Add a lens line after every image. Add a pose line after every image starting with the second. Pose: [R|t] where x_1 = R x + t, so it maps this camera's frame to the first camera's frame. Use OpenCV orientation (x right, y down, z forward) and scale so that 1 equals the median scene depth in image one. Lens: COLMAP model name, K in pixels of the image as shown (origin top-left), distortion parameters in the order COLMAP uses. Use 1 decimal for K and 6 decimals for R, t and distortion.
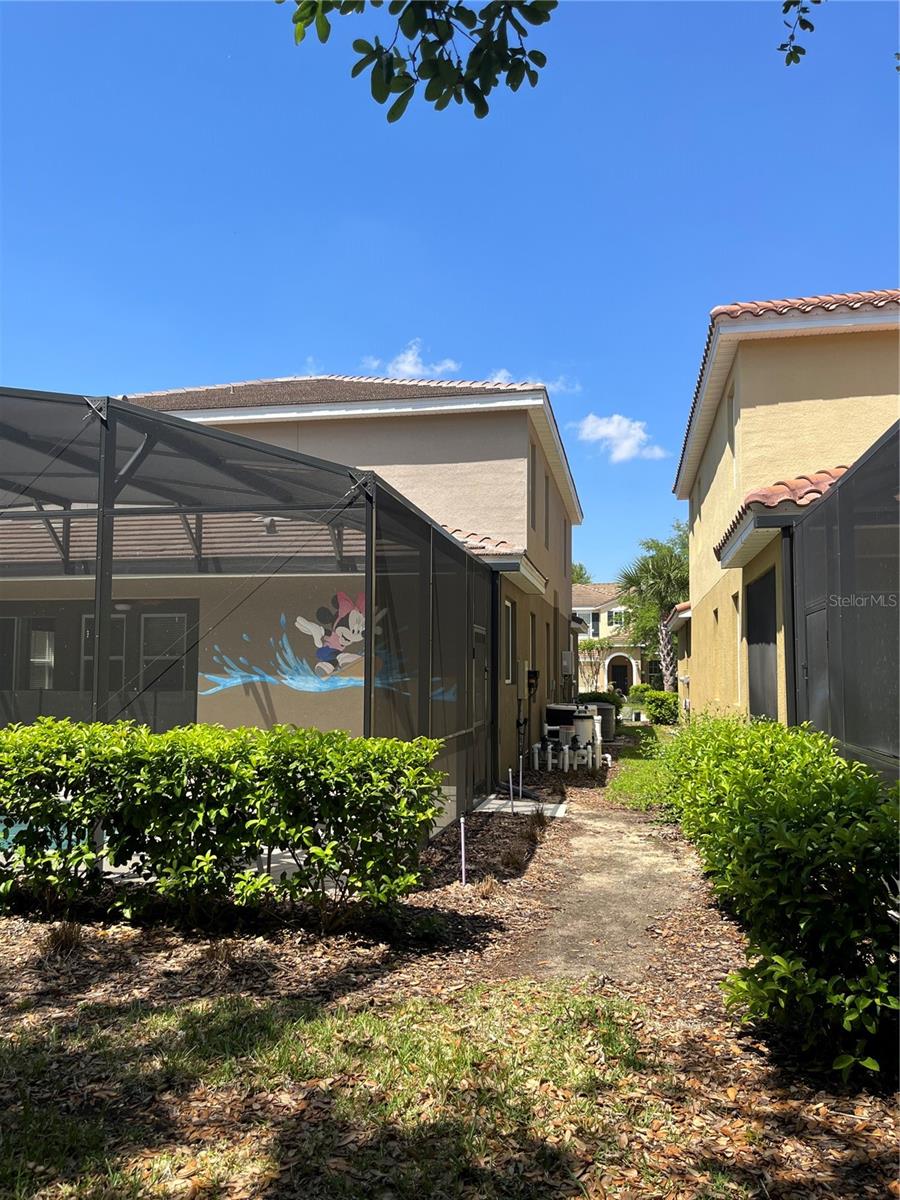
lens RADIAL K [[910.9, 0, 447.4], [0, 910.9, 599.4], [0, 0, 1]] dist [0.062282, -0.098292]
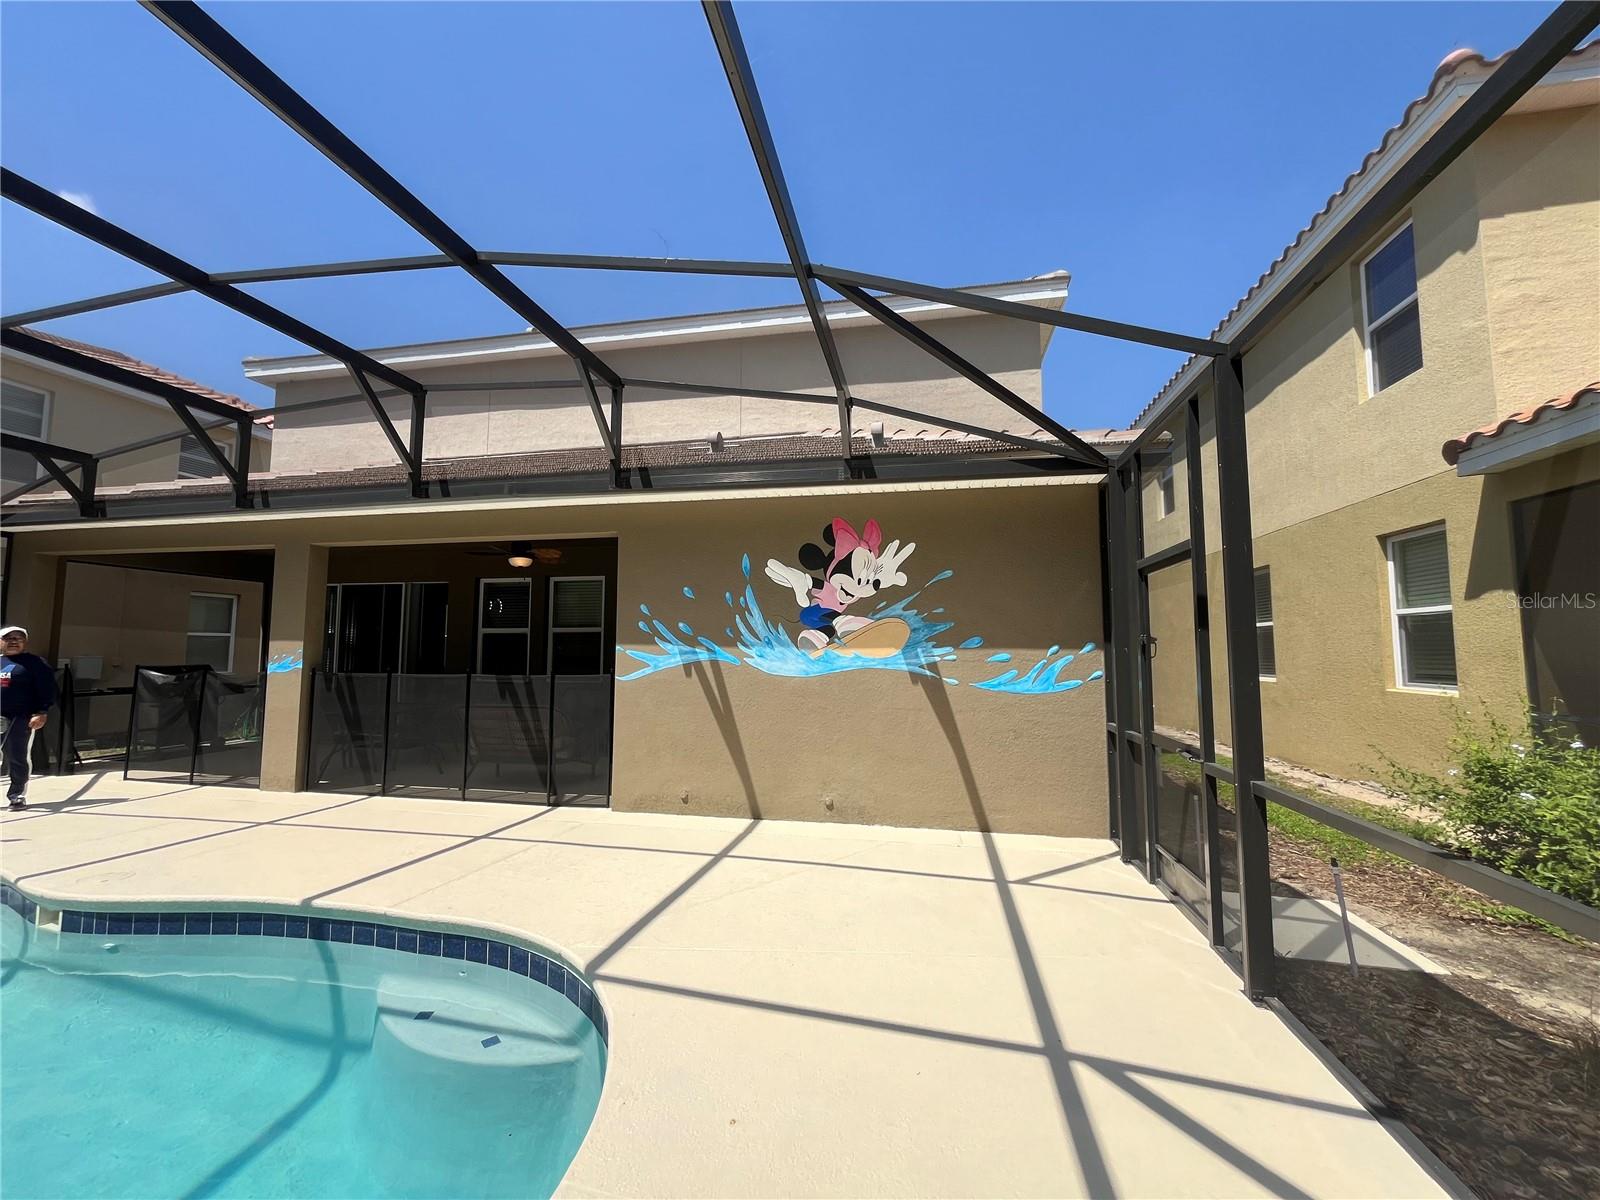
lens RADIAL K [[647.5, 0, 787.7], [0, 647.5, 597.6], [0, 0, 1]] dist [-0.003409, -0.001562]
pose [[0.999854, -0.001700, -0.016980, -0.227311], [0.001627, 0.999989, -0.004318, 0.076004], [0.016987, 0.004290, 0.999847, 0.866146]]
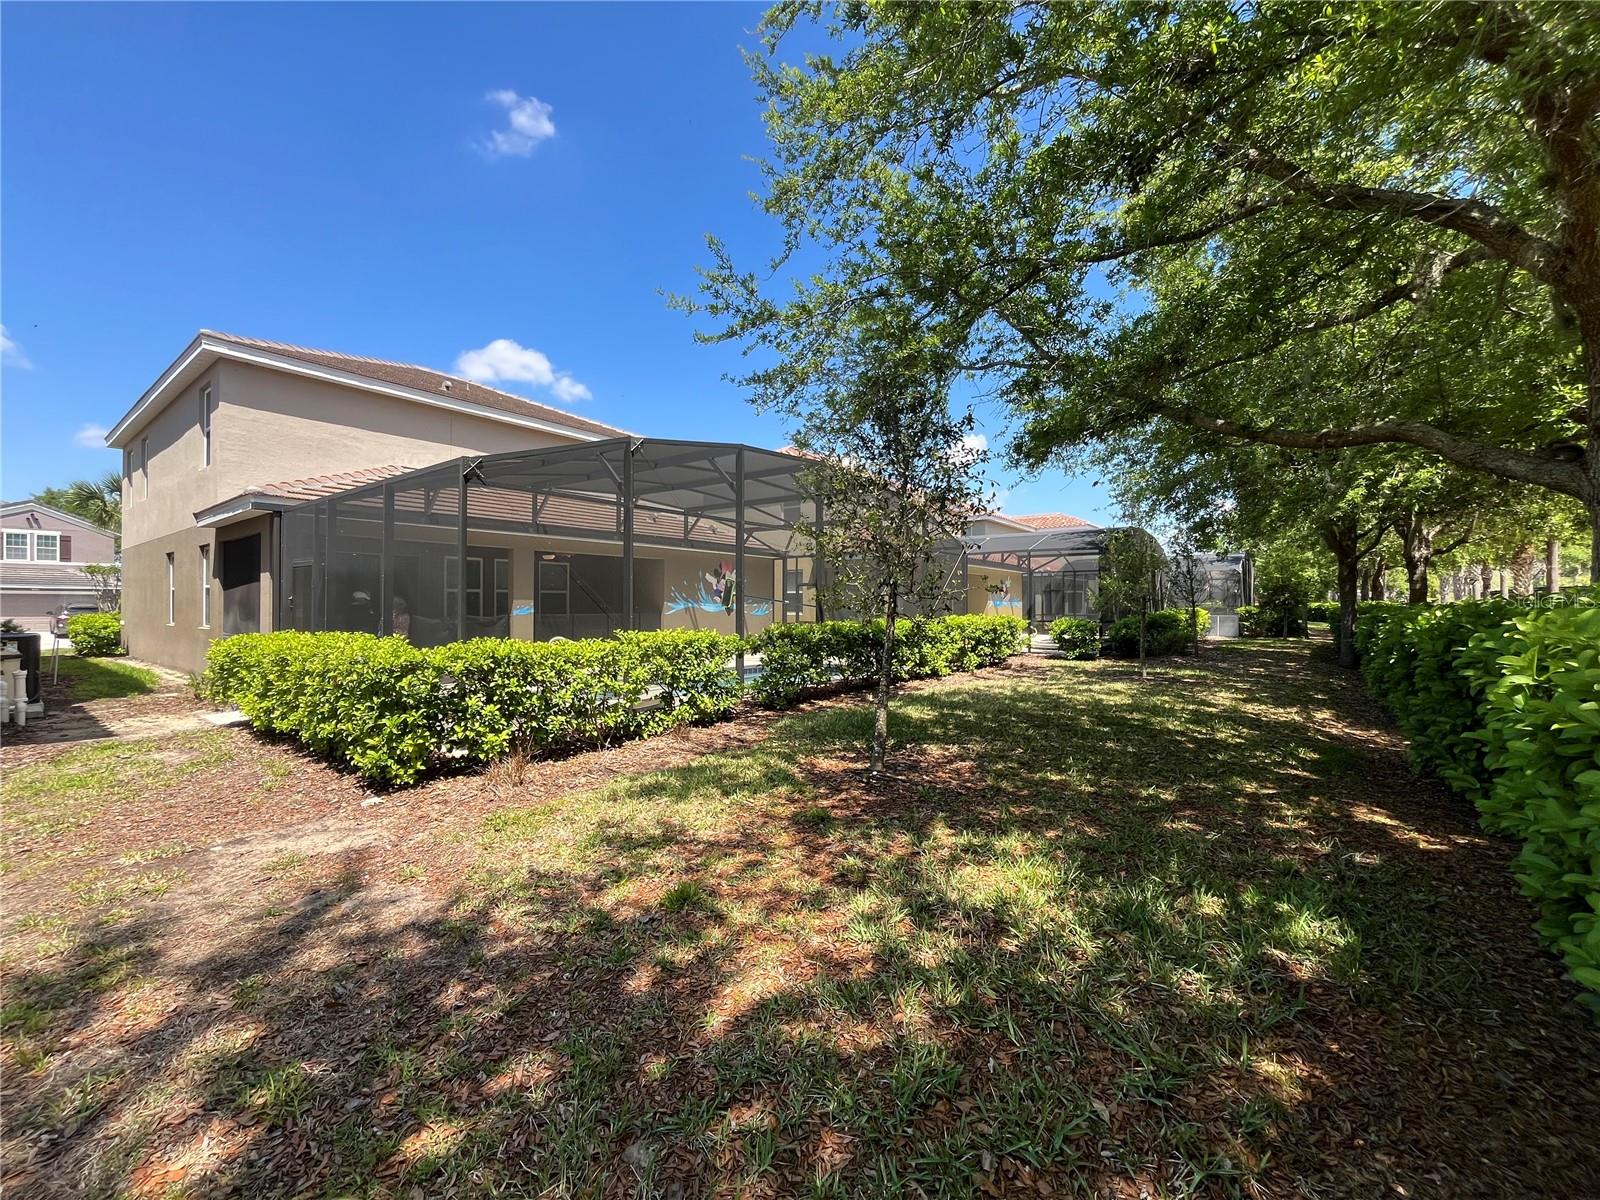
lens RADIAL K [[647.5, 0, 815.4], [0, 647.5, 608.8], [0, 0, 1]] dist [-0.003409, -0.001562]
pose [[0.422900, -0.011105, 0.906108, -2.065480], [-0.060839, 0.997321, 0.040618, 0.039749], [-0.904132, -0.072304, 0.421092, 0.339514]]
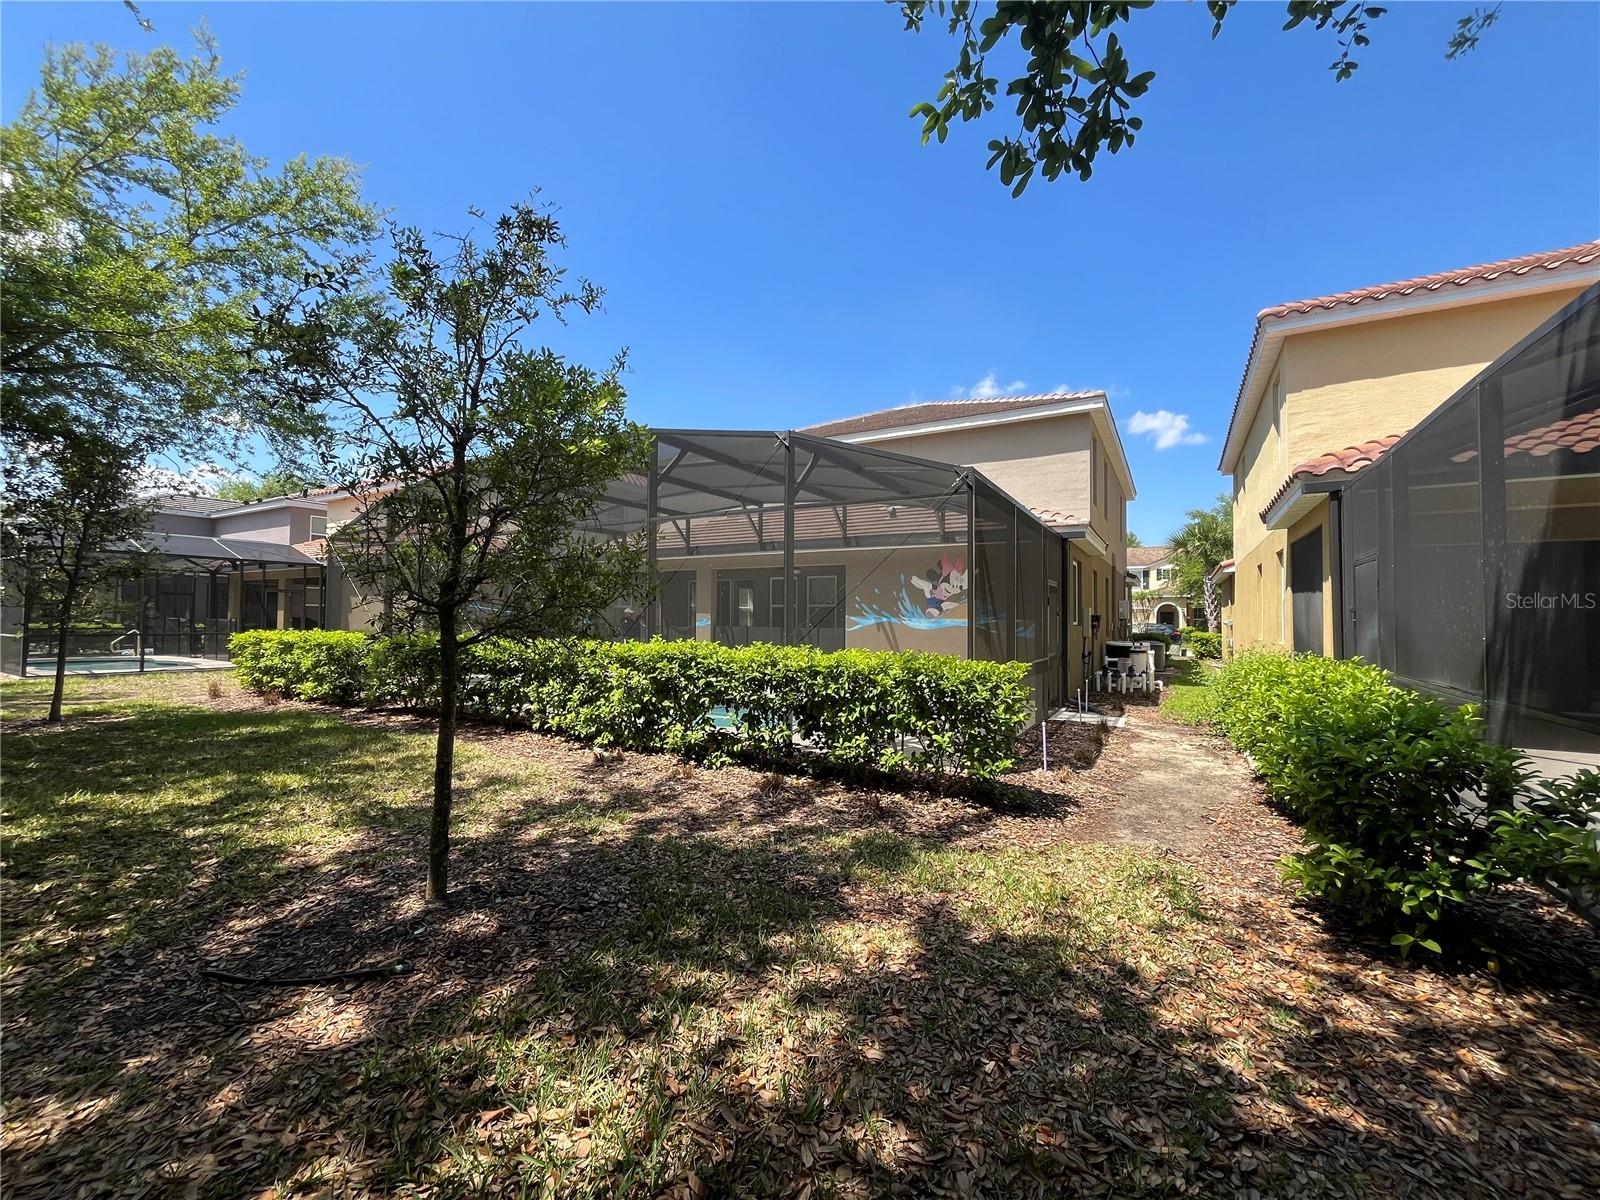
lens RADIAL K [[647.5, 0, 796.7], [0, 647.5, 593.7], [0, 0, 1]] dist [-0.003409, -0.001562]
pose [[0.945753, -0.008202, -0.324783, -0.014817], [0.022193, 0.998977, 0.039399, 0.004190], [0.324127, -0.044470, 0.944968, -0.006620]]
